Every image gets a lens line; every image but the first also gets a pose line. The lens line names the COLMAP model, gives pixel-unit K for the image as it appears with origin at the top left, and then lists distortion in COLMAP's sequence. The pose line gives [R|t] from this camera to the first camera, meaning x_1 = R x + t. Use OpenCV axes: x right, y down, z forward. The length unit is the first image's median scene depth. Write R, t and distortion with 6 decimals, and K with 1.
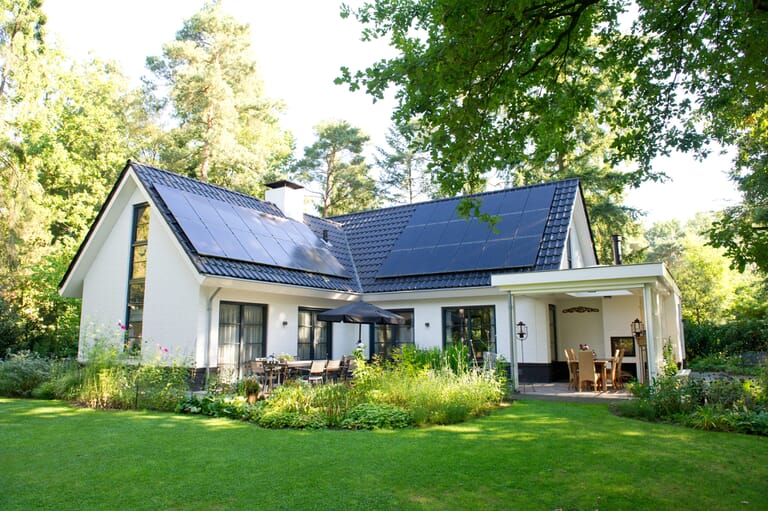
lens RADIAL K [[528.5, 0, 384.3], [0, 528.5, 256.5], [0, 0, 1]] dist [-0.029521, 0.000640]
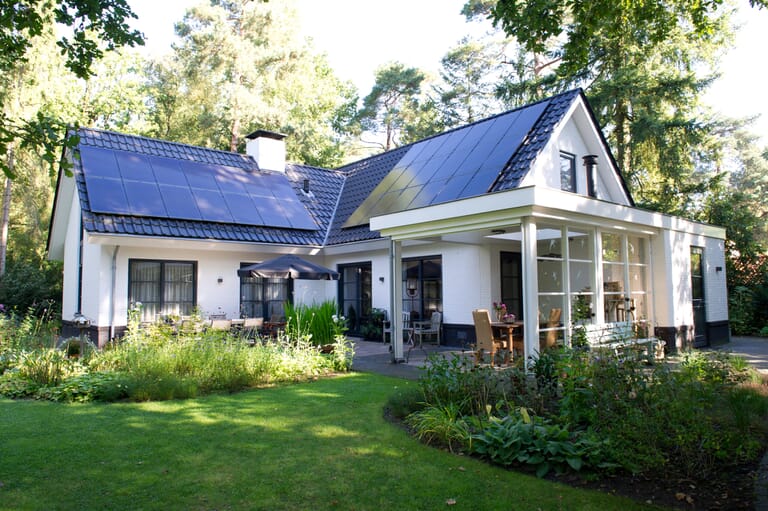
lens RADIAL K [[528.5, 0, 383.9], [0, 528.5, 254.8], [0, 0, 1]] dist [-0.029521, 0.000640]
pose [[0.947943, -0.029874, -0.317036, 0.311462], [0.054867, 0.996023, 0.070199, 0.023726], [0.313678, -0.083940, 0.945812, 0.156358]]
